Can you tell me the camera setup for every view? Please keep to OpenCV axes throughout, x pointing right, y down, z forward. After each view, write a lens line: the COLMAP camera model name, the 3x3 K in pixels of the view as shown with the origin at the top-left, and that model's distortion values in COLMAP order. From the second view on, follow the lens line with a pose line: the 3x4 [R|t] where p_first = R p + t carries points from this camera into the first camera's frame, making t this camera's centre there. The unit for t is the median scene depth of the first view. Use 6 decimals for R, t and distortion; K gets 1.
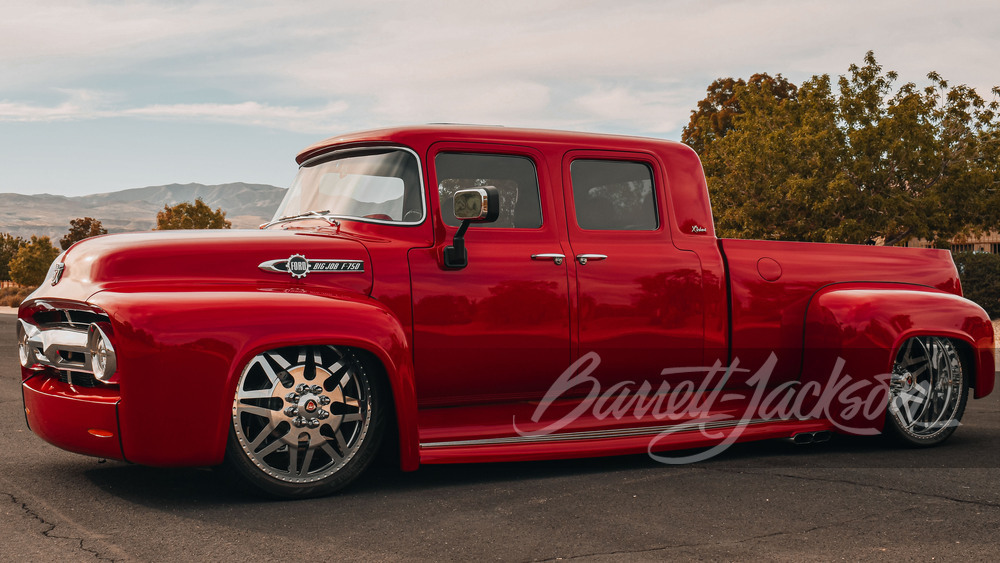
lens RADIAL K [[1353.8, 0, 500.5], [0, 1353.8, 281.4], [0, 0, 1]] dist [-0.004375, 0.000000]
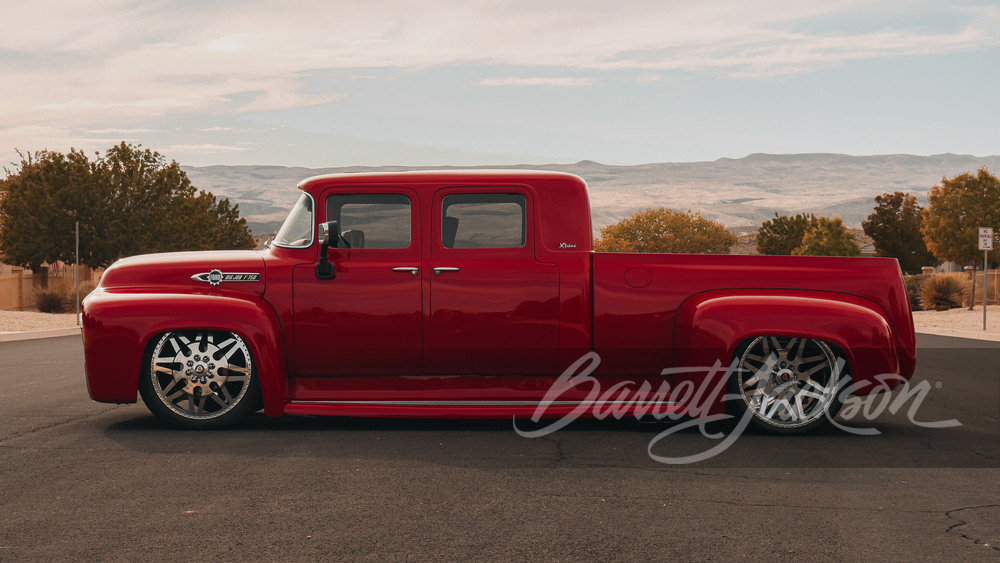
lens RADIAL K [[1940.5, 0, 500.1], [0, 1940.5, 280.6], [0, 0, 1]] dist [0.094672, 0.000000]
pose [[0.846466, 0.002495, -0.532436, 1.296559], [-0.000758, 0.999994, 0.003482, -0.015788], [0.532442, -0.002544, 0.846463, -0.672203]]
